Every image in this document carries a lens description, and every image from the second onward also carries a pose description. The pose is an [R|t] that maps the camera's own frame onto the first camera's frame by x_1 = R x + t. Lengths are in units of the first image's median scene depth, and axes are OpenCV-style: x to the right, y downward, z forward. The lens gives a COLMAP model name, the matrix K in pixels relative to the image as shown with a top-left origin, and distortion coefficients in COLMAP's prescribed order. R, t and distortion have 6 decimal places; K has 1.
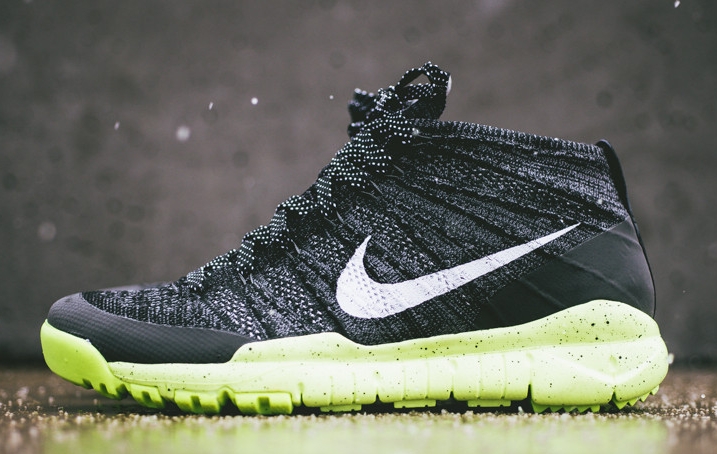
lens RADIAL K [[1890.7, 0, 358.5], [0, 1890.7, 255.4], [0, 0, 1]] dist [0.054978, 0.000000]
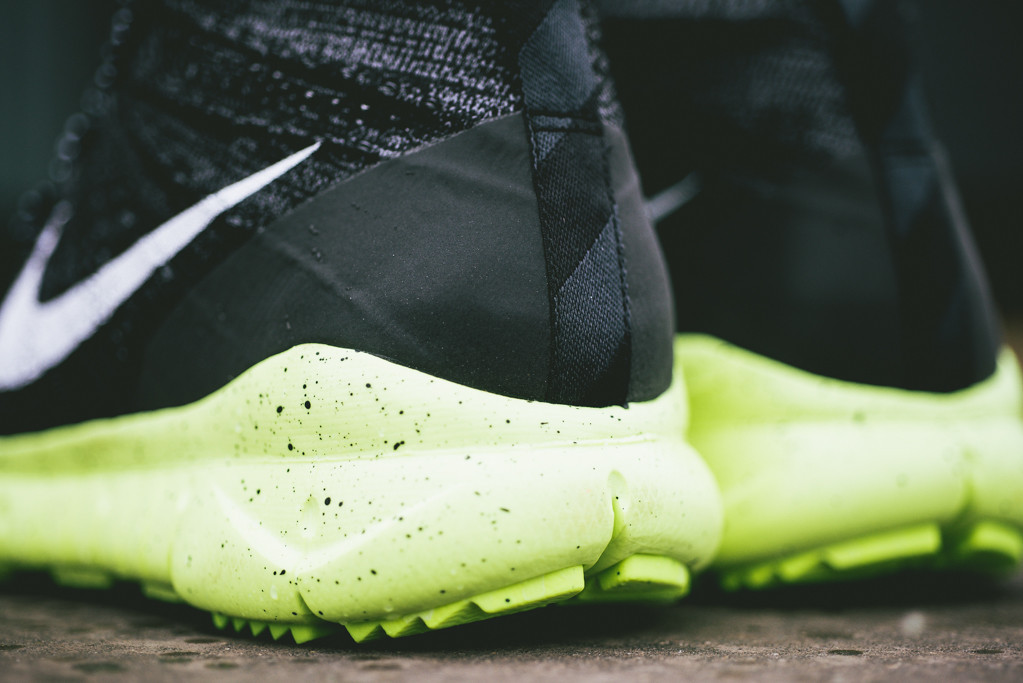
lens RADIAL K [[2037.2, 0, 511.8], [0, 2037.2, 341.1], [0, 0, 1]] dist [0.047156, 0.000000]
pose [[0.564560, -0.003377, -0.825385, 0.482773], [0.020251, 0.999747, 0.009761, 0.019857], [0.825144, -0.022226, 0.564486, 0.806441]]
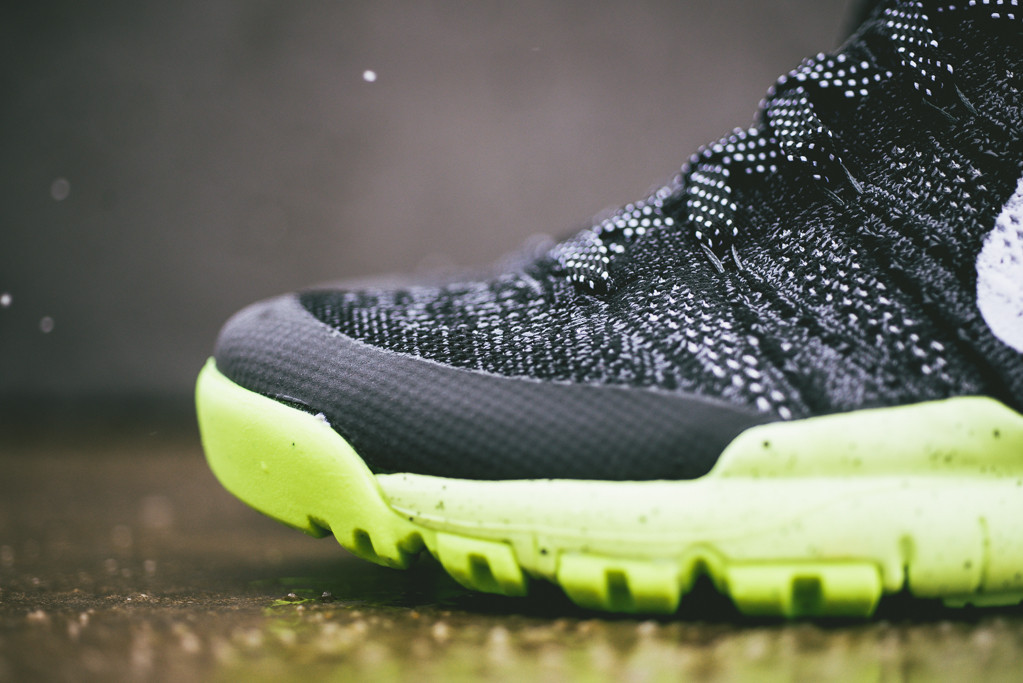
lens RADIAL K [[2037.2, 0, 511.2], [0, 2037.2, 342.5], [0, 0, 1]] dist [0.047156, 0.000000]
pose [[1.000000, -0.000888, -0.000182, -0.103965], [0.000894, 0.999427, 0.033837, 0.015599], [0.000152, -0.033837, 0.999427, 0.583861]]
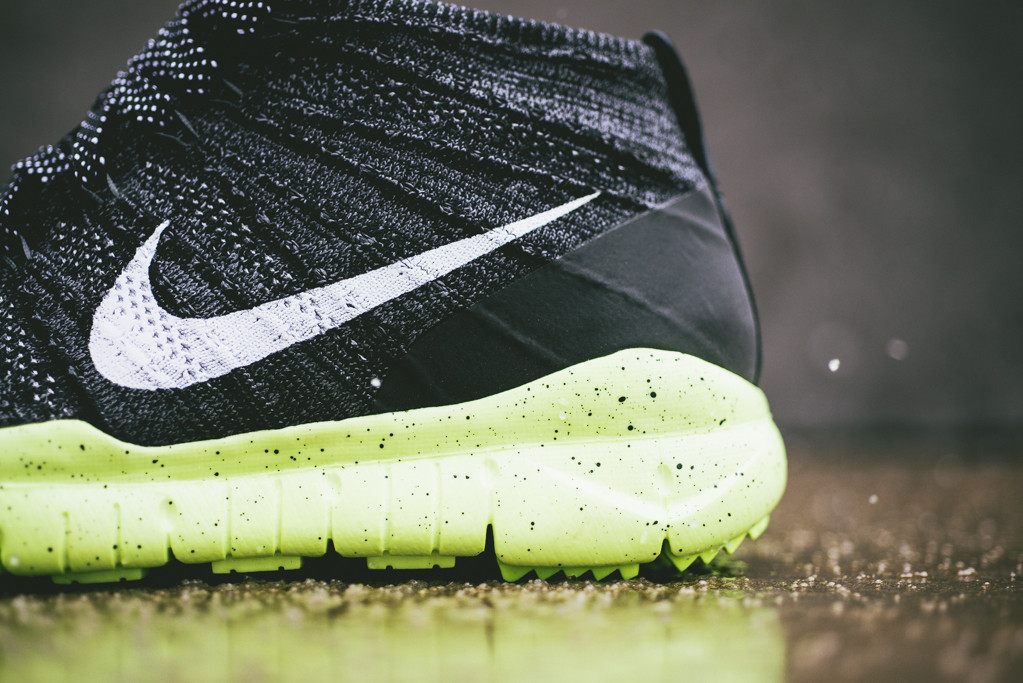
lens RADIAL K [[2037.2, 0, 511.8], [0, 2037.2, 323.5], [0, 0, 1]] dist [0.047156, 0.000000]
pose [[0.999679, -0.007398, -0.024242, 0.107979], [0.007590, 0.999940, 0.007852, 0.012734], [0.024182, -0.008034, 0.999675, 0.474390]]
